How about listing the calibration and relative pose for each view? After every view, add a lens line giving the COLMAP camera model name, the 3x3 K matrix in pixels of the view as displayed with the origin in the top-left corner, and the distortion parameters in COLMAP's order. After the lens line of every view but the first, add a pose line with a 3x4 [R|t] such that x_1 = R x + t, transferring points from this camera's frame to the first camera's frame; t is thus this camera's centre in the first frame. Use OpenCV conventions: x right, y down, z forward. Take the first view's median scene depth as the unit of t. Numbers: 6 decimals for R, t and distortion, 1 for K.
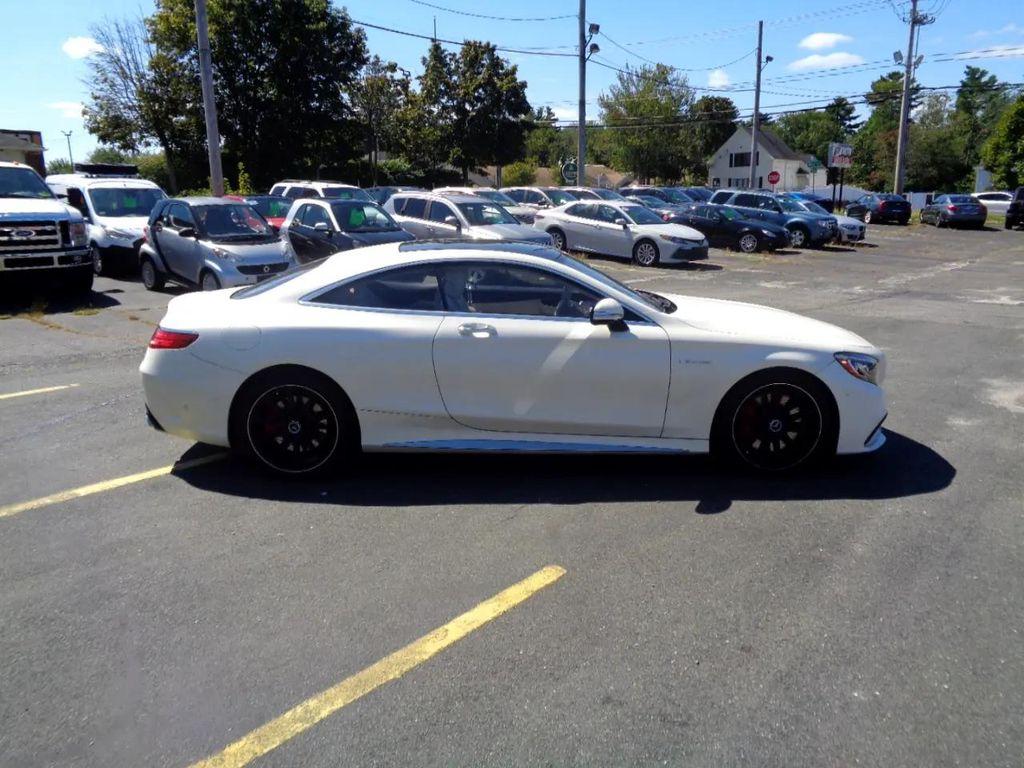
lens RADIAL K [[751.4, 0, 518.7], [0, 751.4, 378.8], [0, 0, 1]] dist [-0.000689, 0.009917]
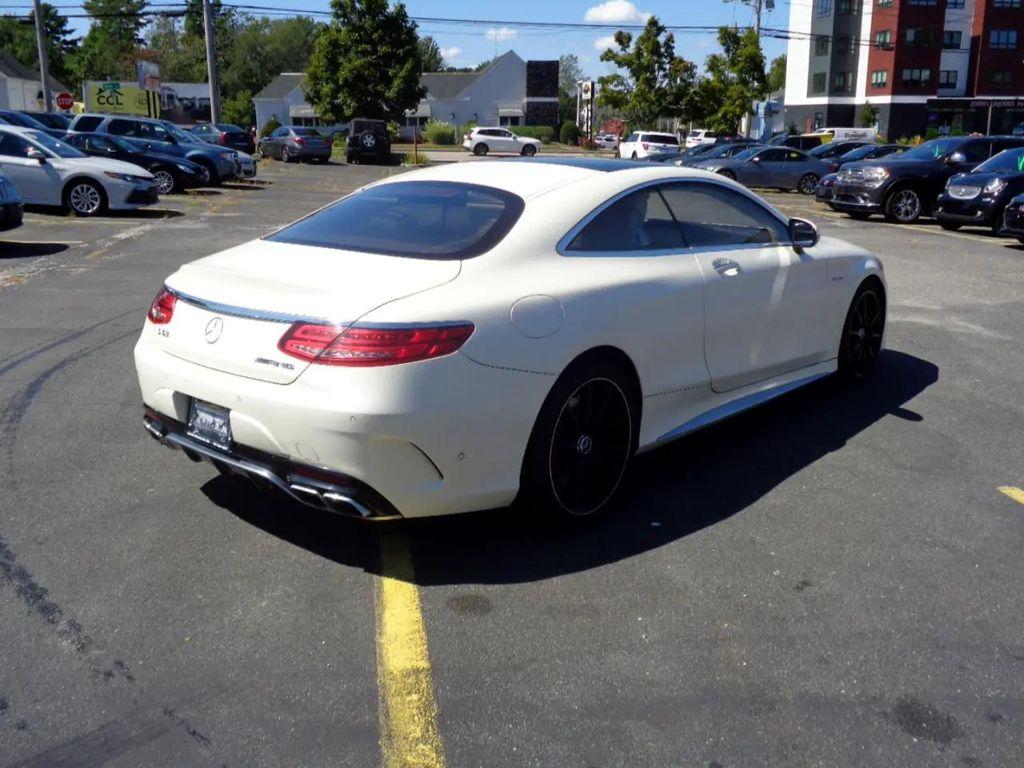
lens RADIAL K [[903.4, 0, 523.6], [0, 903.4, 397.3], [0, 0, 1]] dist [-0.030895, 0.000409]
pose [[0.655739, -0.196675, 0.728921, -0.216073], [0.158303, 0.979829, 0.121964, -0.018893], [-0.738205, 0.035414, 0.673646, 0.124648]]
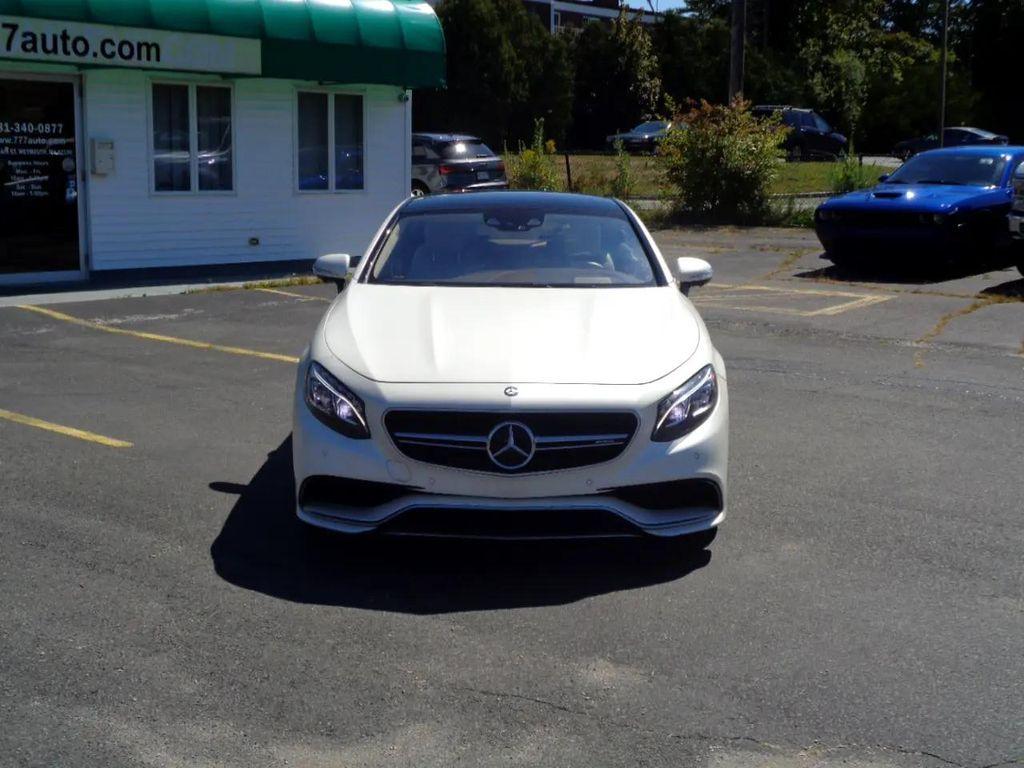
lens RADIAL K [[1378.9, 0, 512.0], [0, 1378.9, 384.0], [0, 0, 1]] dist [0.001410, -0.027358]
pose [[0.006914, 0.170564, -0.985322, 0.406209], [-0.235374, 0.957939, 0.164172, -0.063842], [0.971880, 0.230784, 0.046769, 0.270853]]
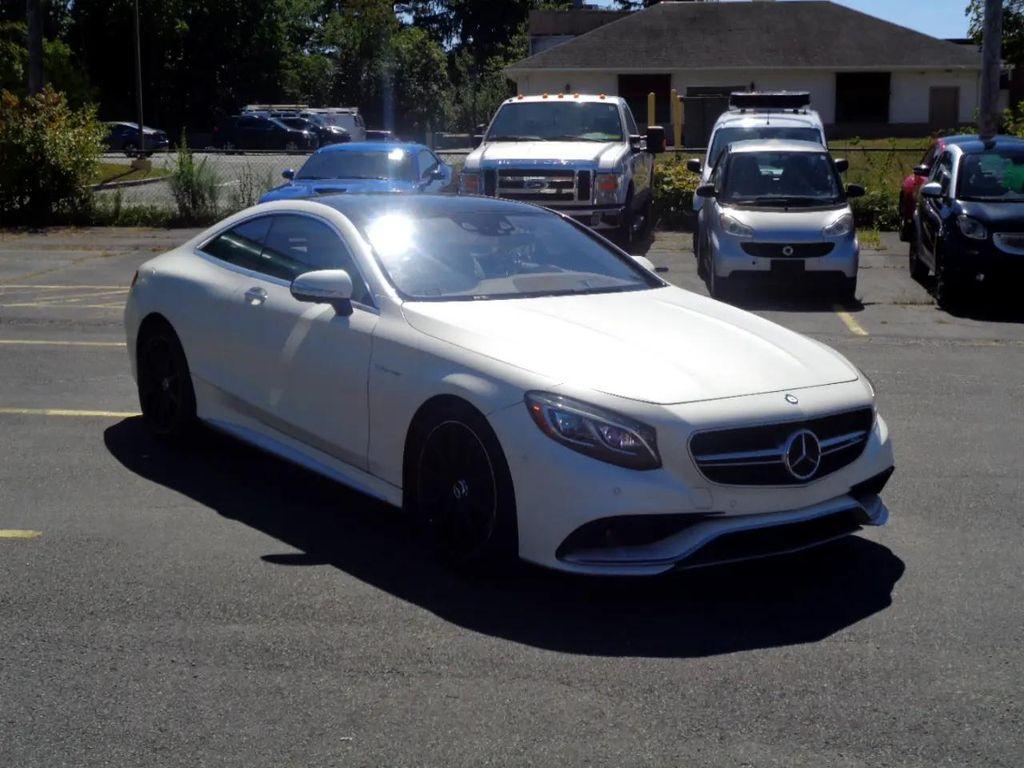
lens RADIAL K [[1388.0, 0, 512.0], [0, 1388.0, 384.0], [0, 0, 1]] dist [0.003846, 0.036600]
pose [[0.578284, 0.142144, -0.803357, 0.316944], [-0.194955, 0.980253, 0.033108, -0.017576], [0.792200, 0.137472, 0.594576, 0.078796]]
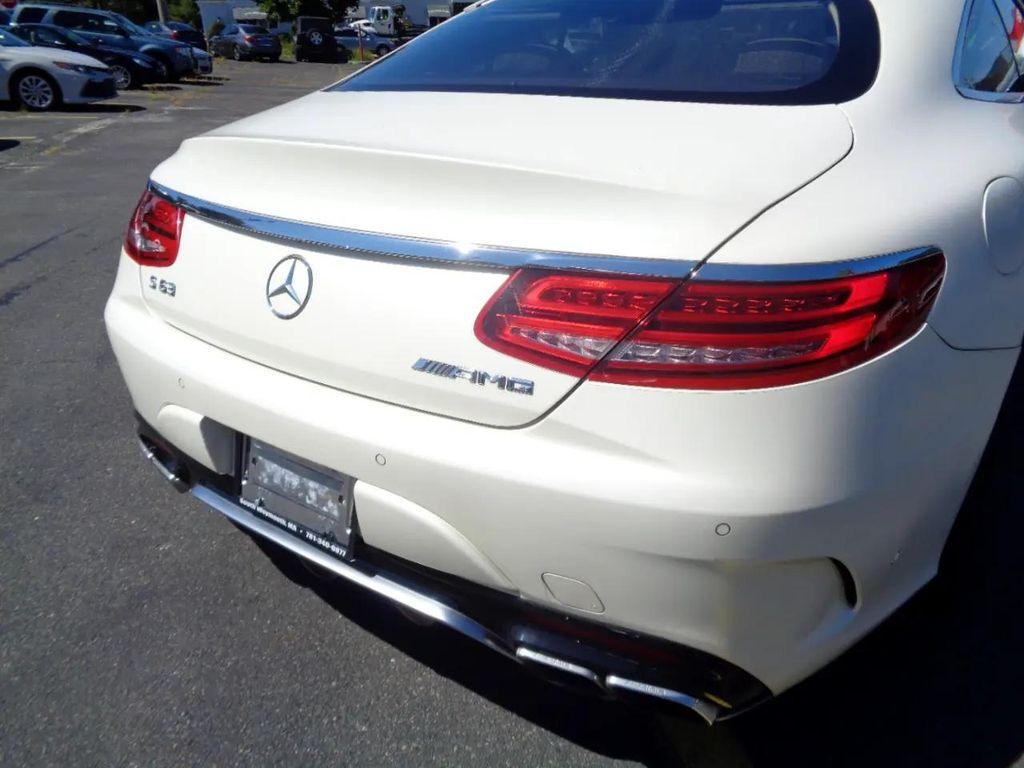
lens RADIAL K [[751.4, 0, 518.7], [0, 751.4, 378.8], [0, 0, 1]] dist [-0.000689, 0.009917]
pose [[0.587065, -0.331447, 0.738578, -0.164421], [0.187786, 0.943213, 0.274016, -0.026058], [-0.787459, -0.022171, 0.615969, 0.229996]]
